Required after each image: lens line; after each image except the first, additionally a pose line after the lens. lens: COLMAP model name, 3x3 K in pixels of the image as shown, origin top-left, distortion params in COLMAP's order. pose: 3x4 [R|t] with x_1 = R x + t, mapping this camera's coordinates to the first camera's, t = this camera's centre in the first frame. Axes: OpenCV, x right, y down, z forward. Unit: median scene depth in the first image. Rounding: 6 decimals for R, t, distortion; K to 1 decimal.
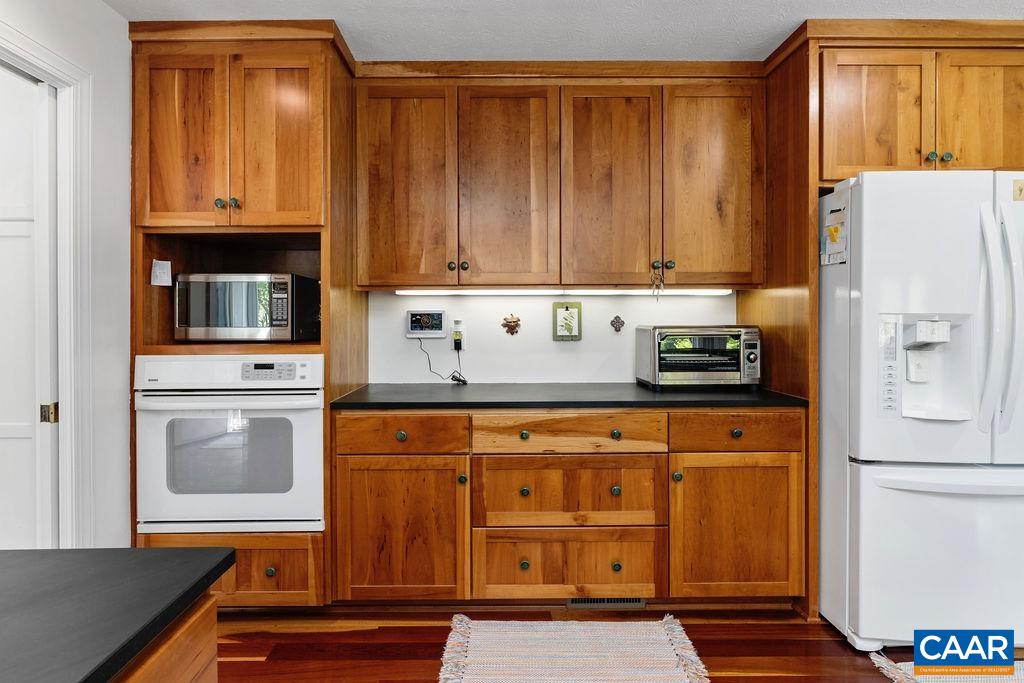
lens RADIAL K [[513.3, 0, 518.4], [0, 513.3, 321.8], [0, 0, 1]] dist [0.002883, 0.000397]
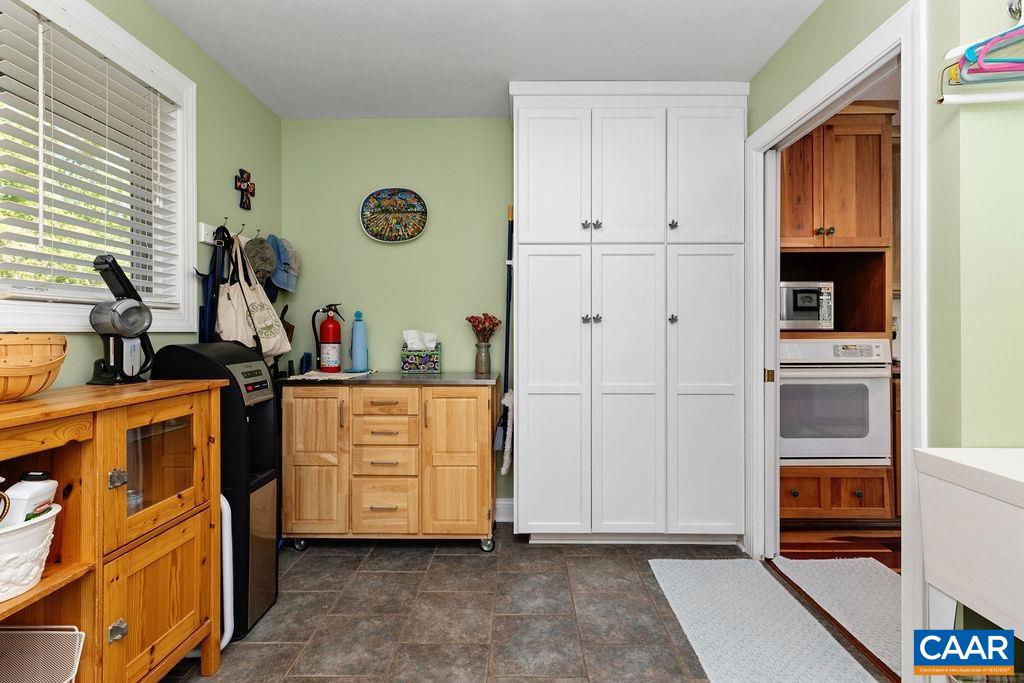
lens RADIAL K [[462.7, 0, 516.0], [0, 462.7, 326.7], [0, 0, 1]] dist [-0.002771, 0.000074]
pose [[0.999863, 0.002774, -0.016336, -1.383341], [-0.002869, 0.999979, -0.005830, 0.040502], [0.016319, 0.005876, 0.999850, -0.275476]]
